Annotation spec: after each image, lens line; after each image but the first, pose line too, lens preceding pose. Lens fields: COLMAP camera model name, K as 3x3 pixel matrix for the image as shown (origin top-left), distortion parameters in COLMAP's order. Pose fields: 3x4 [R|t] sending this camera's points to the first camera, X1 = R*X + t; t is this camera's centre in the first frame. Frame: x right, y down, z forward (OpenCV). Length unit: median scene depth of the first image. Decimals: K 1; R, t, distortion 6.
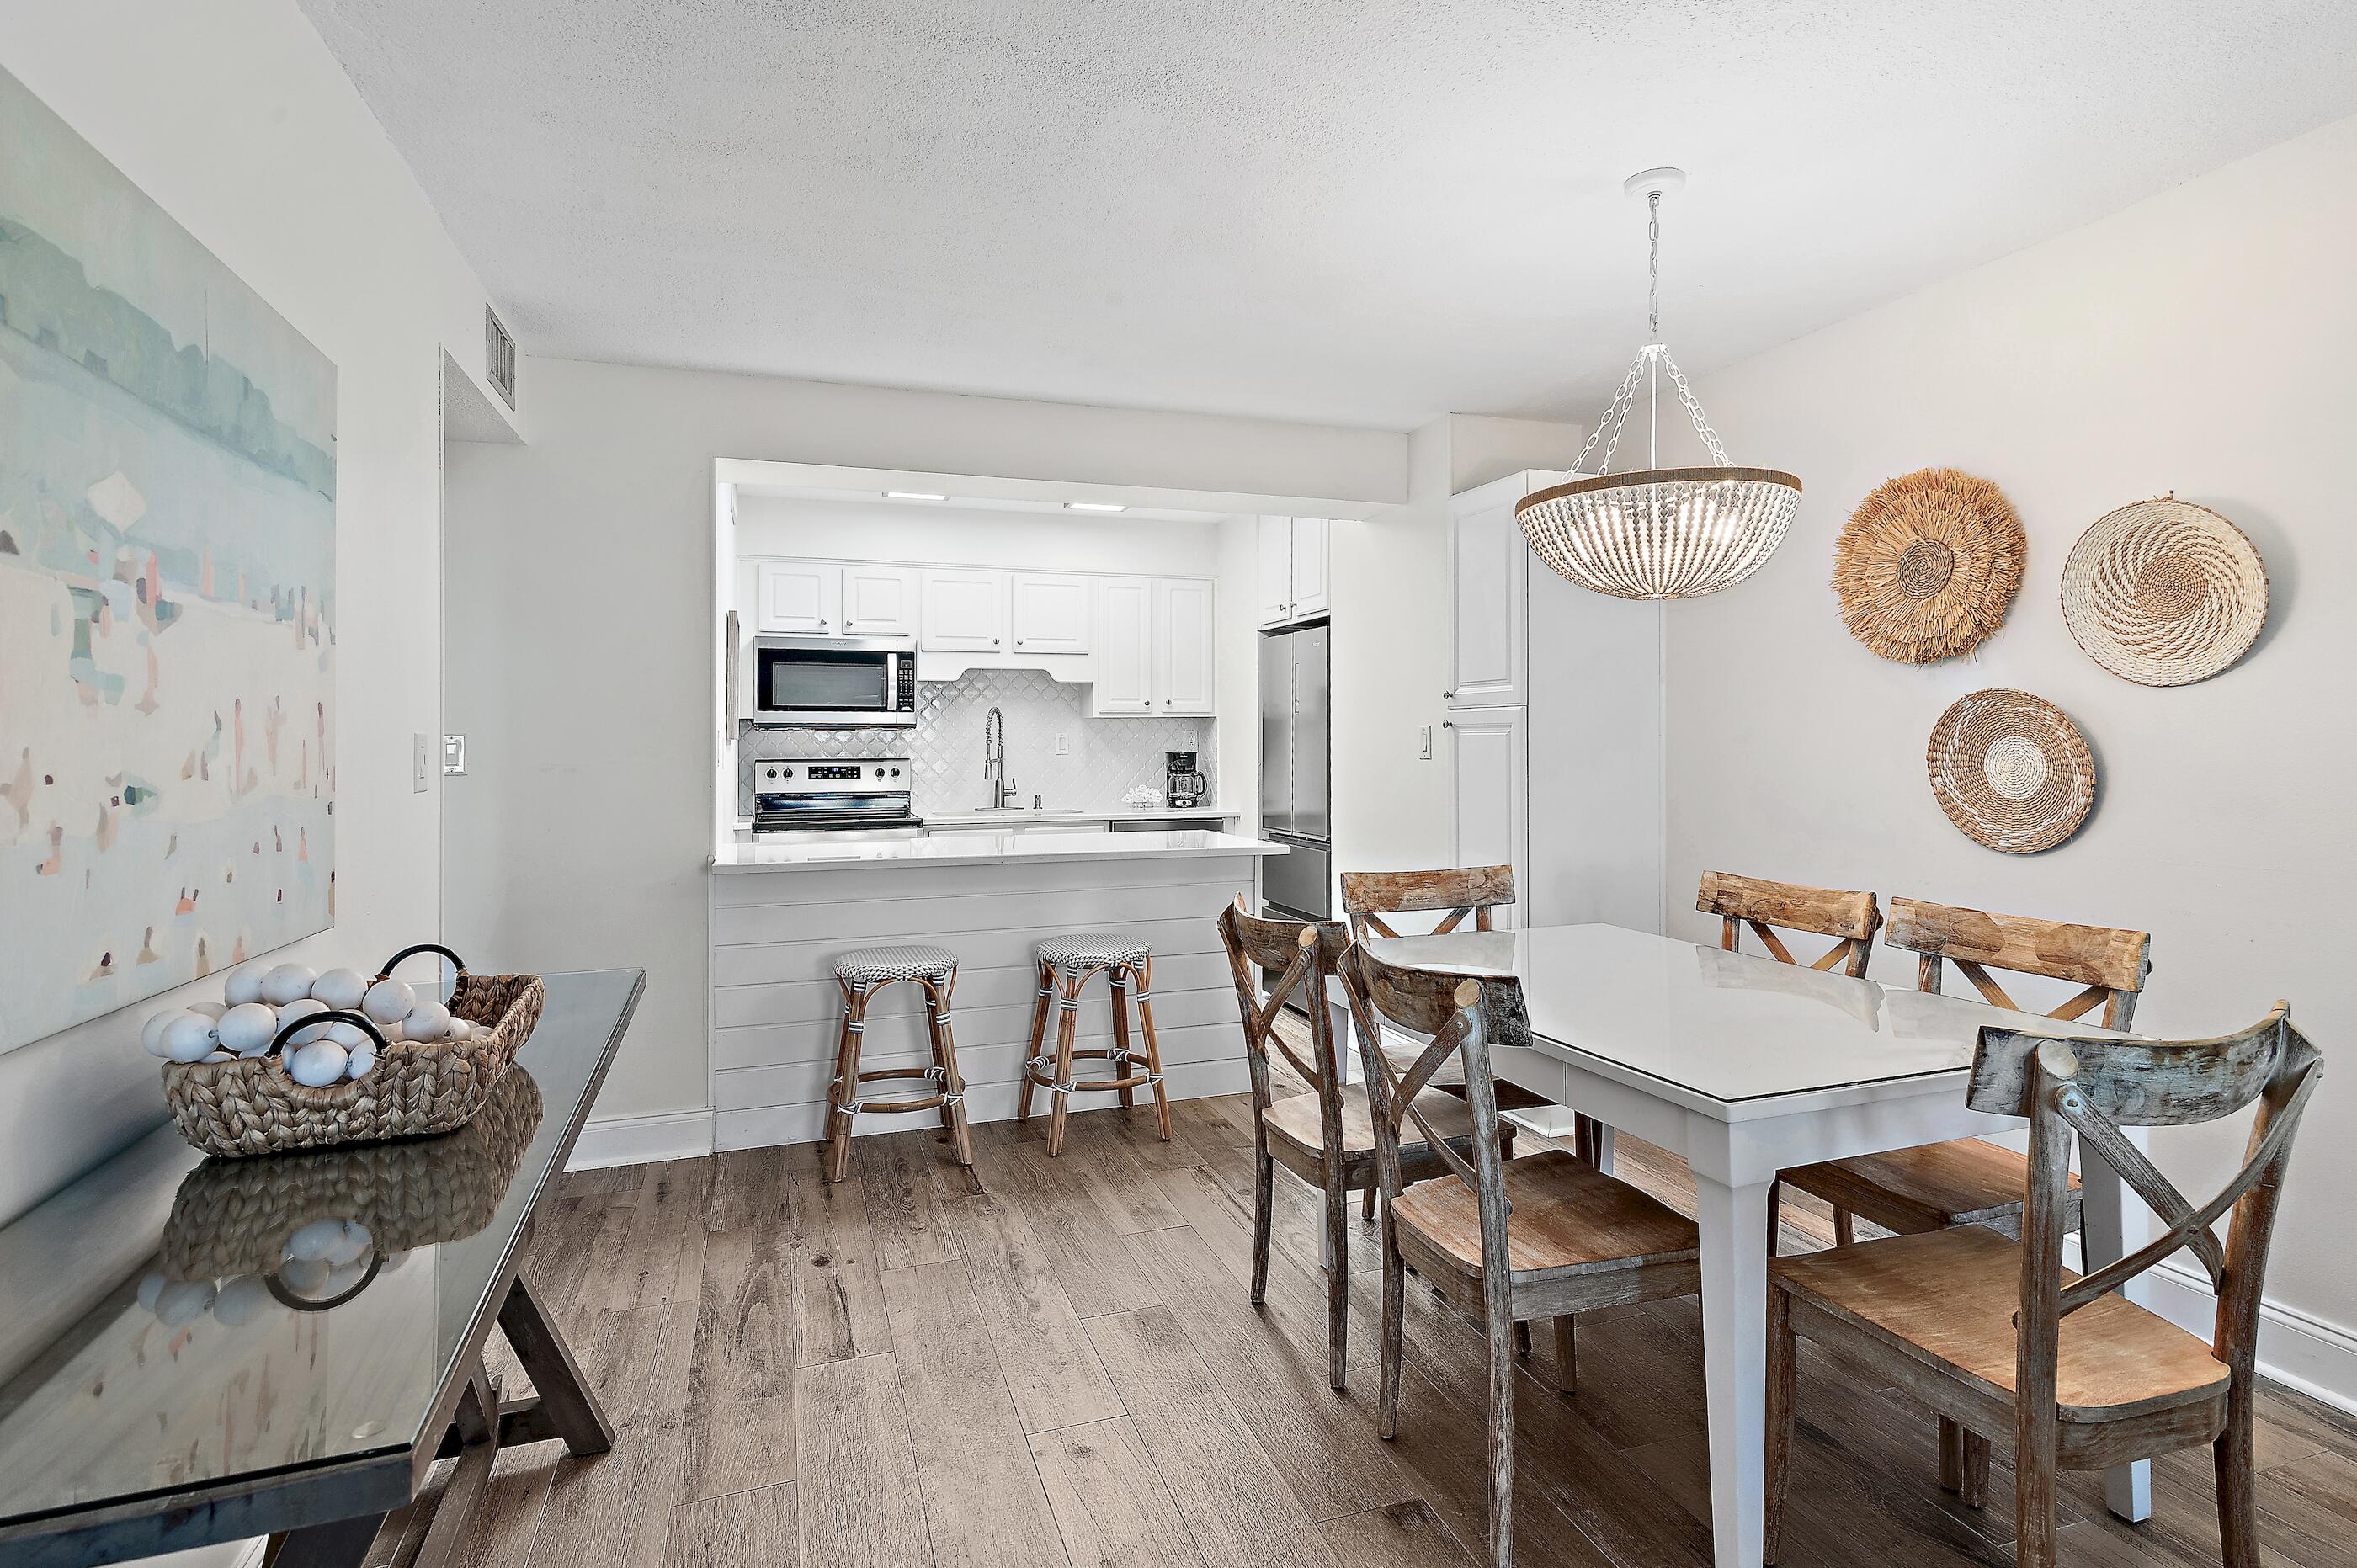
lens RADIAL K [[1174.1, 0, 1167.9], [0, 1174.1, 714.1], [0, 0, 1]] dist [-0.001738, -0.001319]
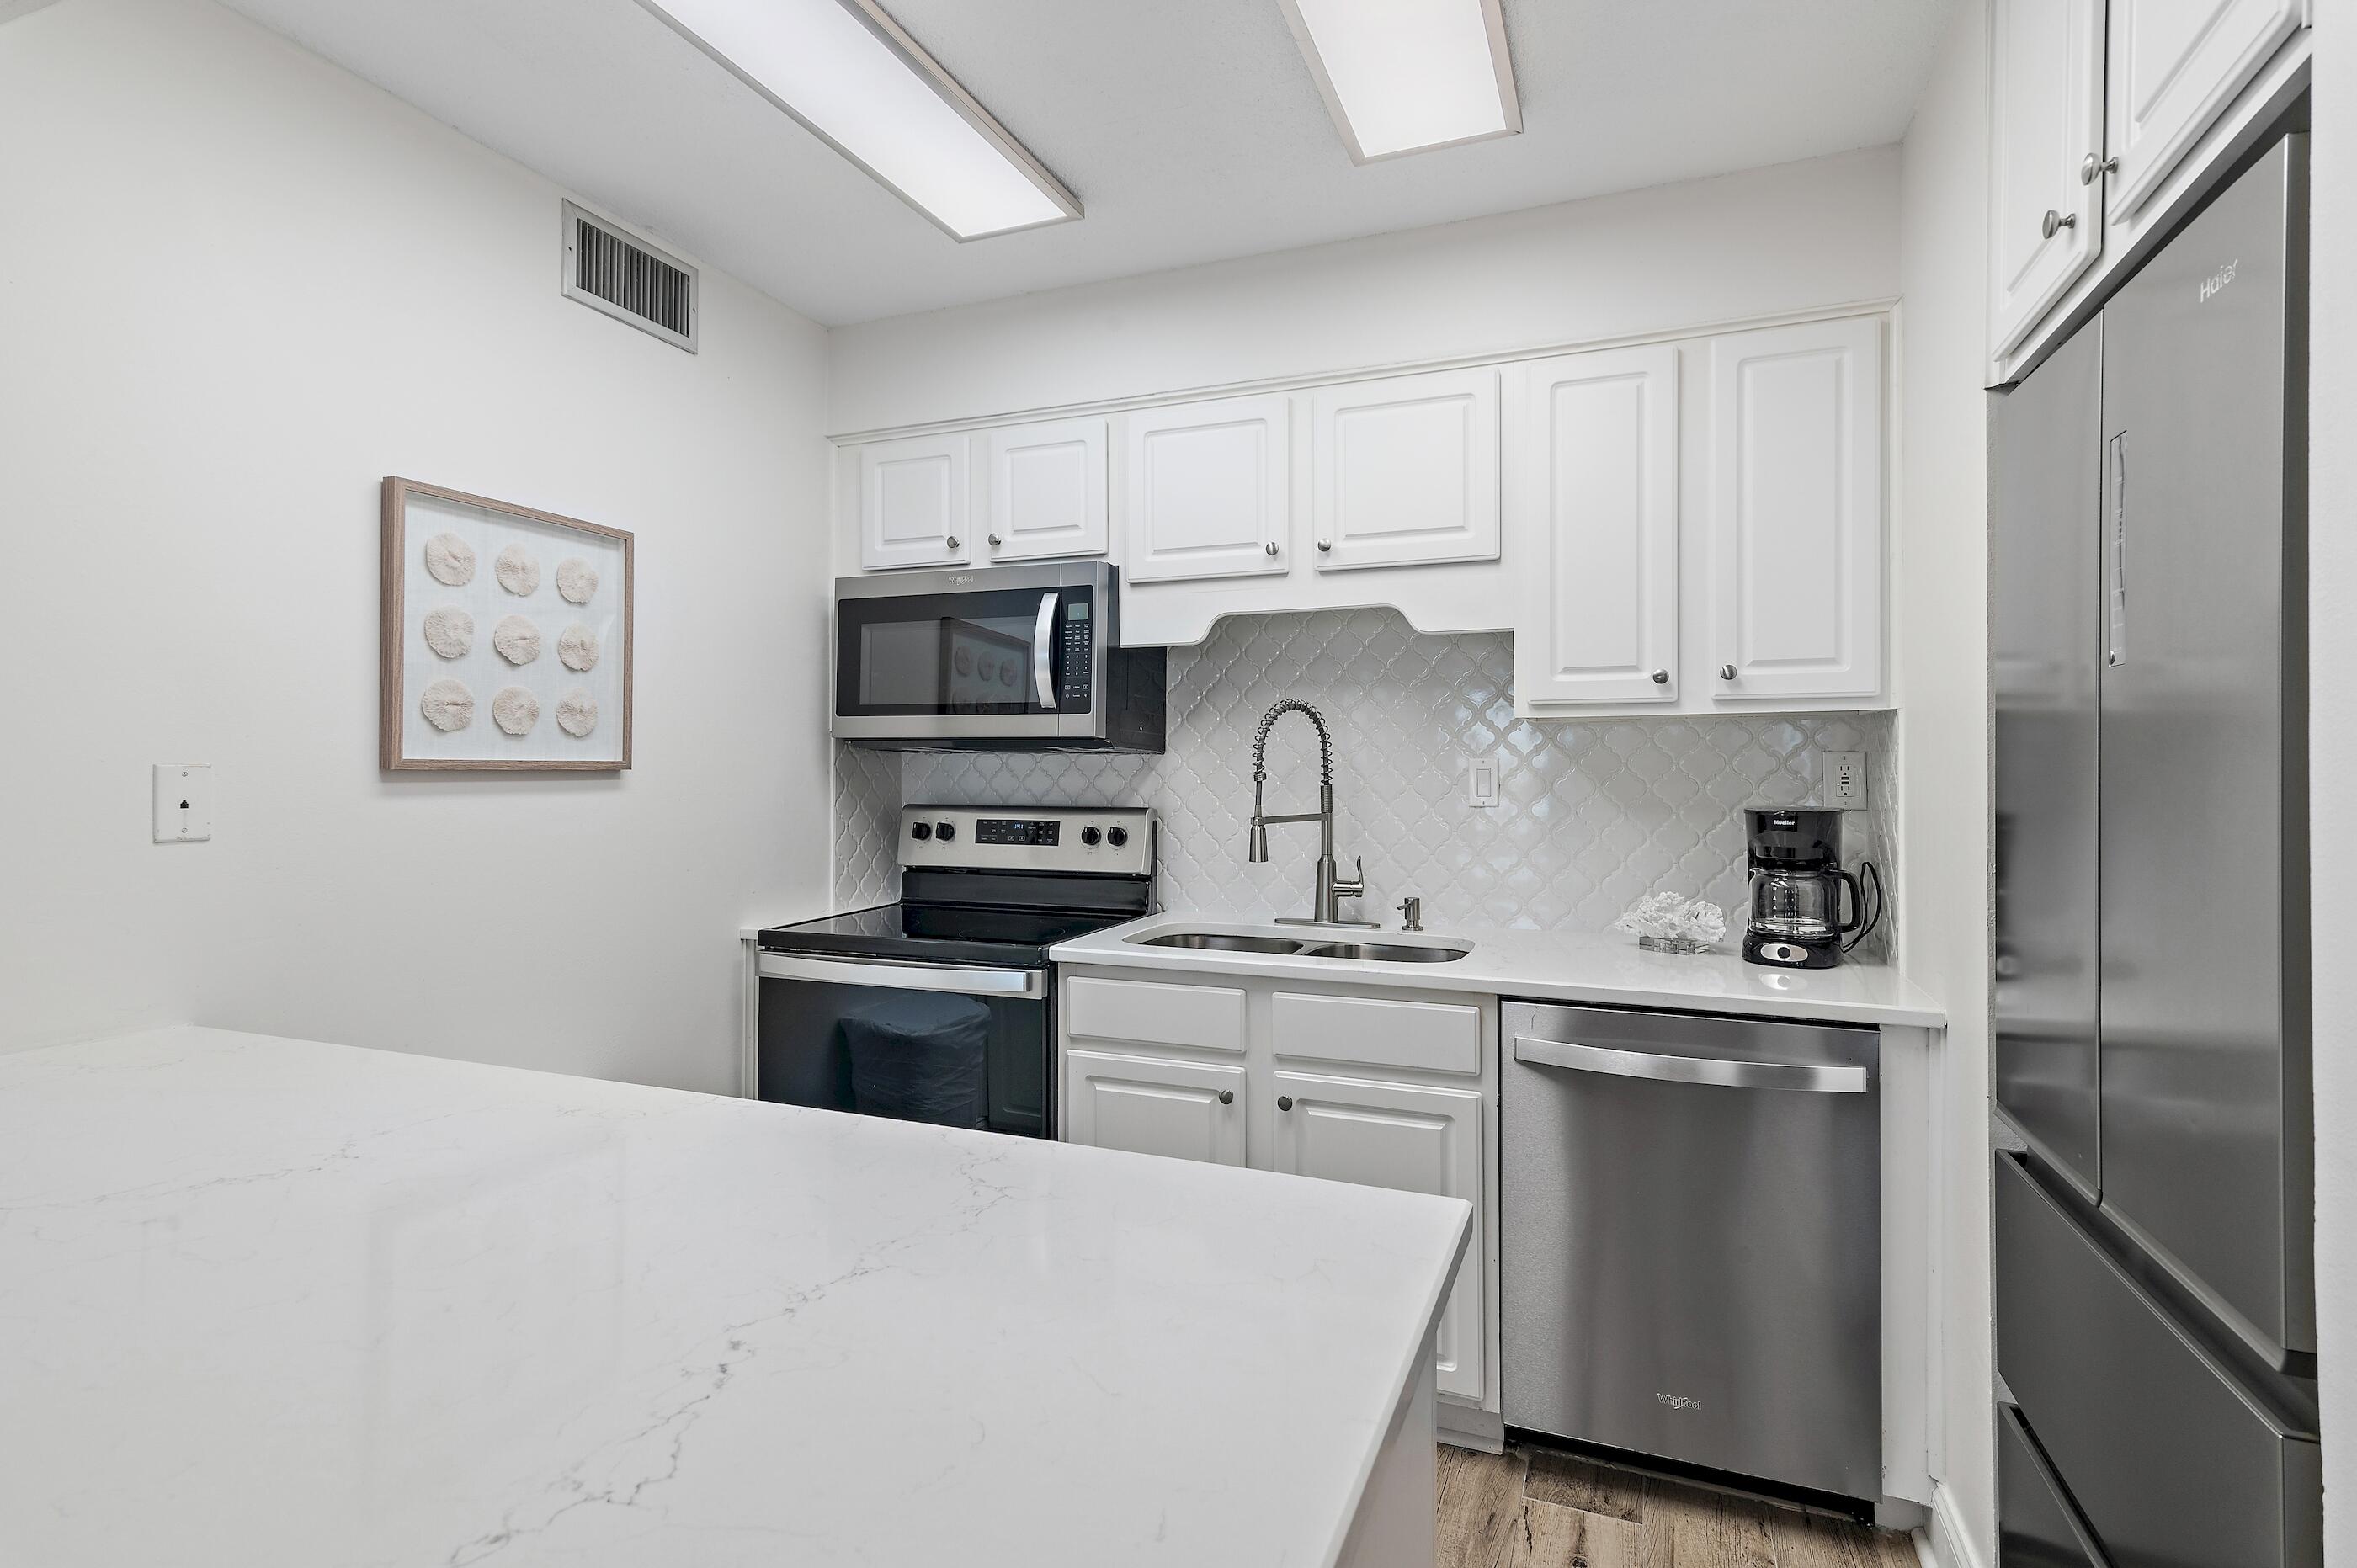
lens RADIAL K [[1168.3, 0, 1156.3], [0, 1168.3, 764.9], [0, 0, 1]] dist [-0.001004, -0.000719]
pose [[0.769957, 0.004005, -0.638083, 0.100250], [0.008816, 0.999818, 0.016914, 0.011214], [0.638034, -0.018648, 0.769782, 0.637477]]
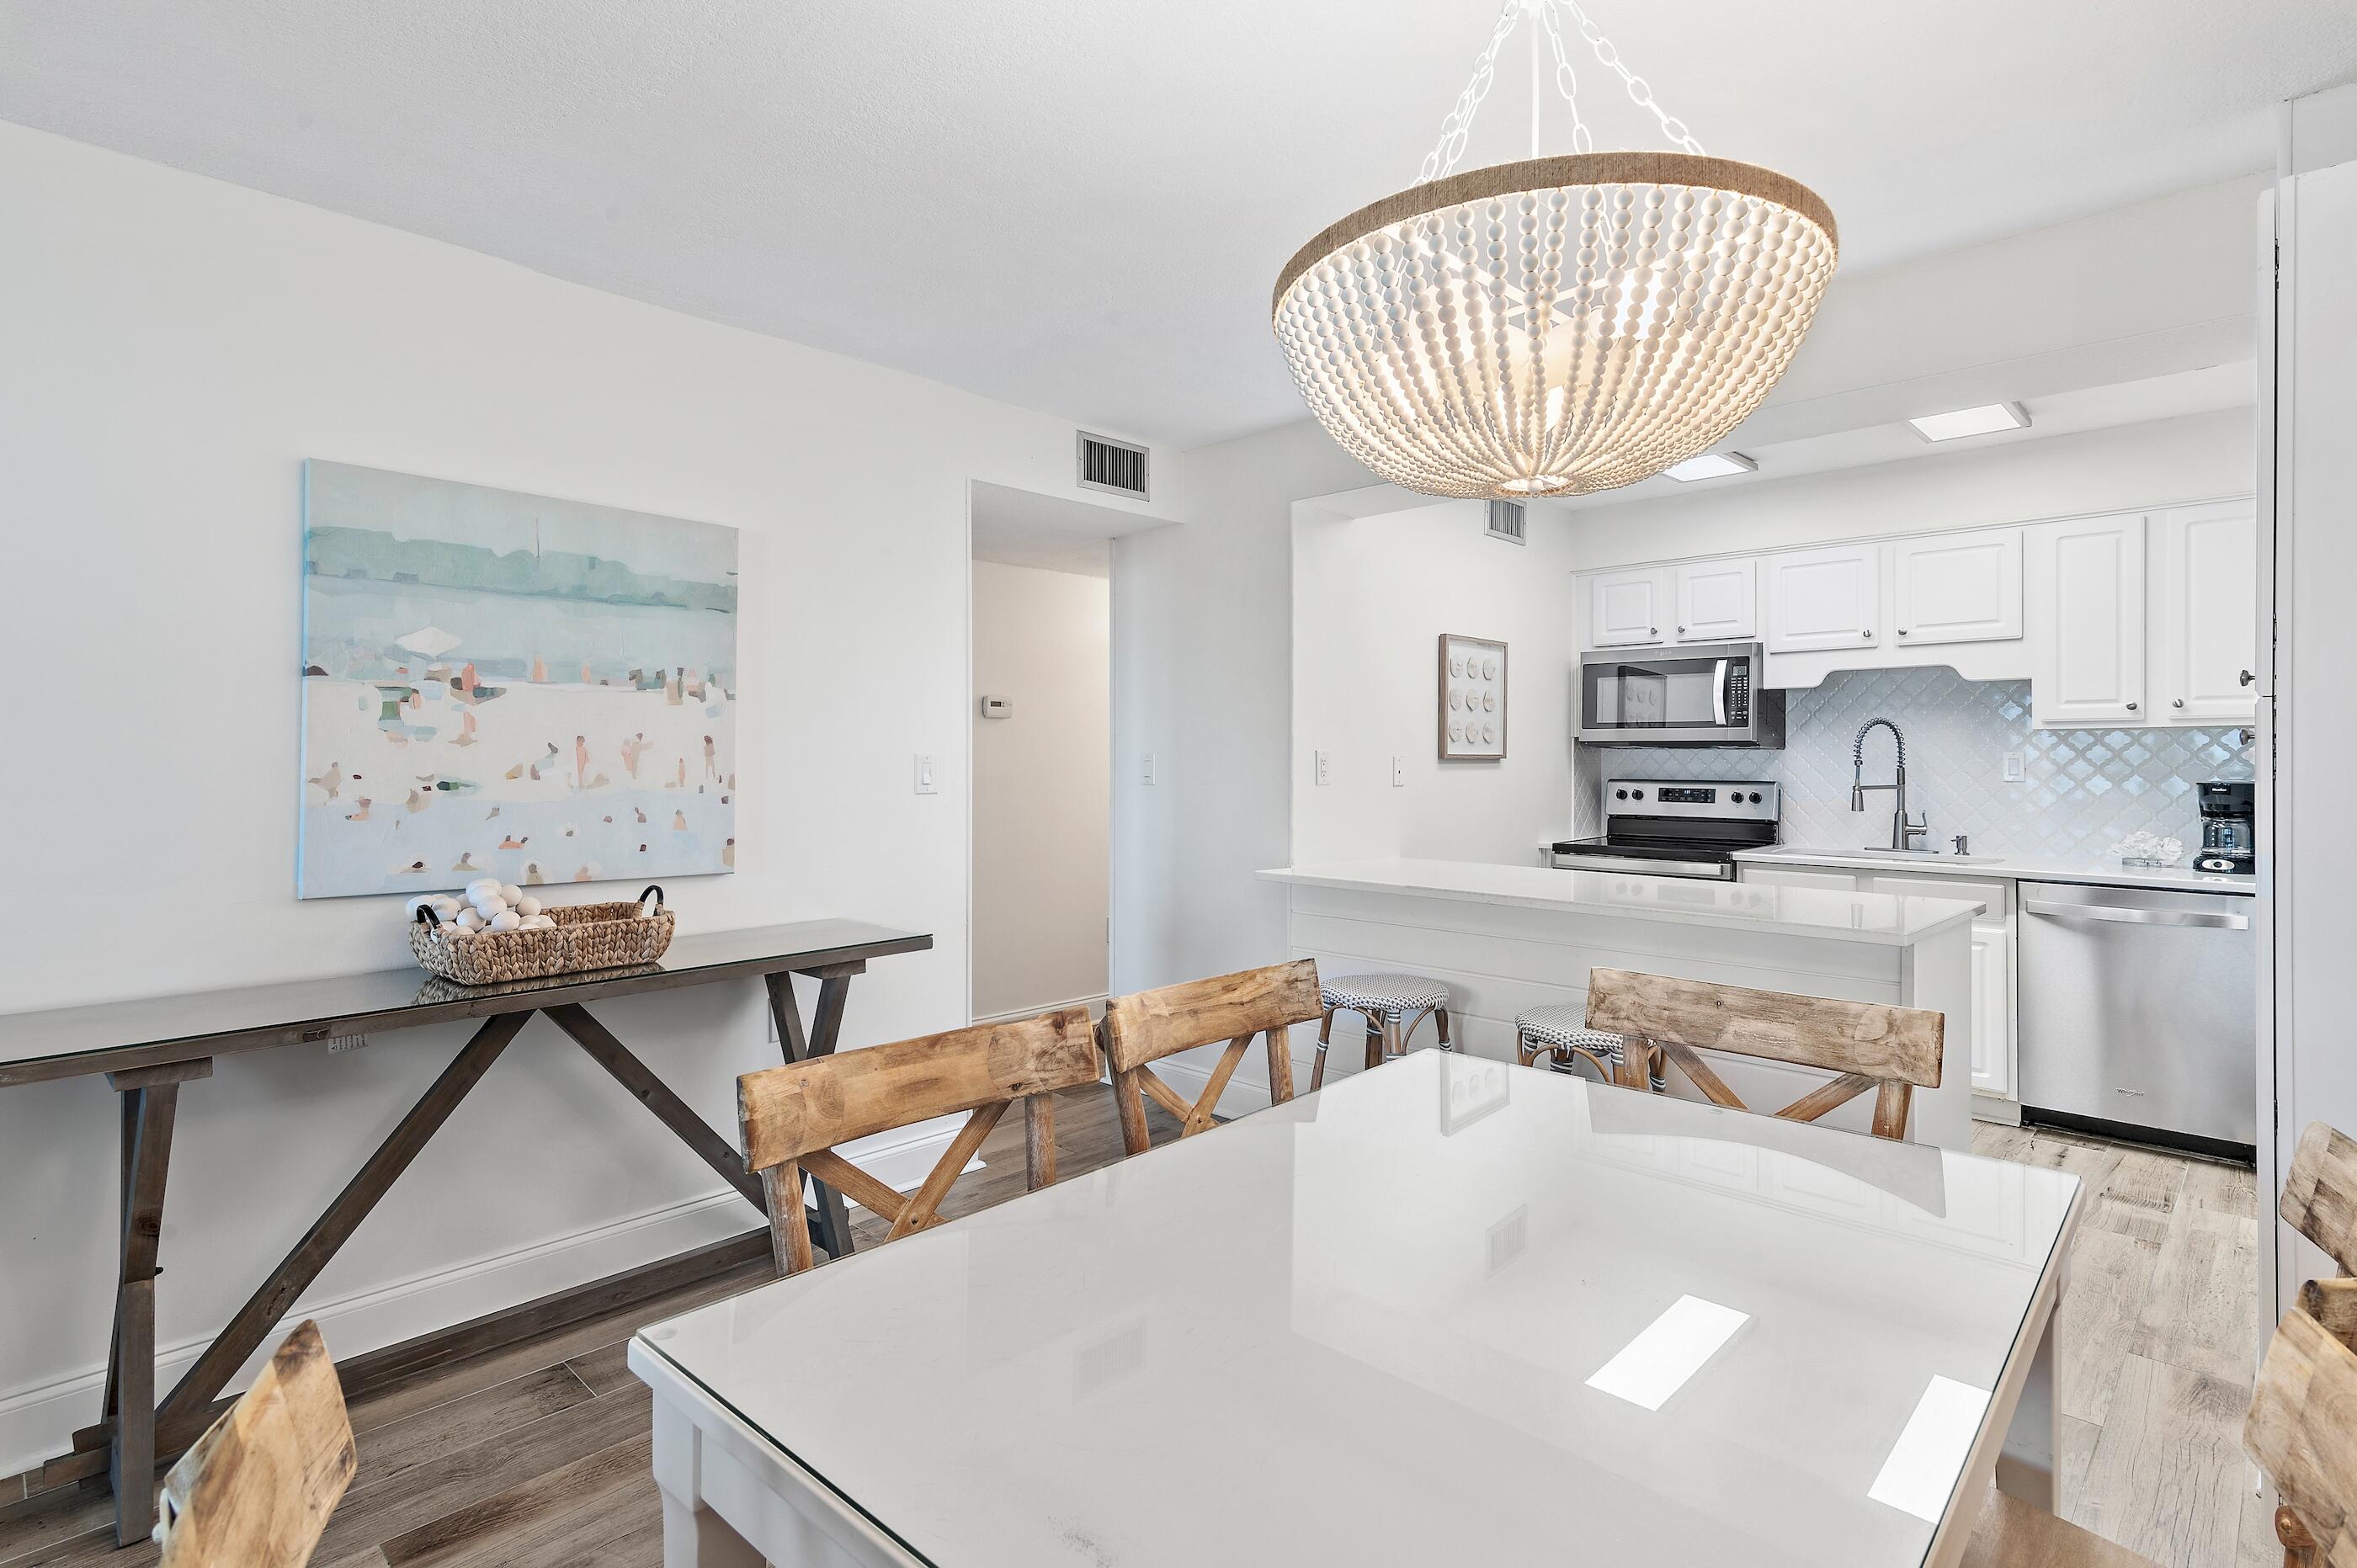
lens RADIAL K [[1121.6, 0, 1182.7], [0, 1121.6, 757.4], [0, 0, 1]] dist [0.002670, 0.000689]
pose [[0.471597, 0.005280, -0.881798, 0.296670], [0.015074, 0.999788, 0.014048, 0.002510], [0.881685, -0.019917, 0.471418, 0.250997]]
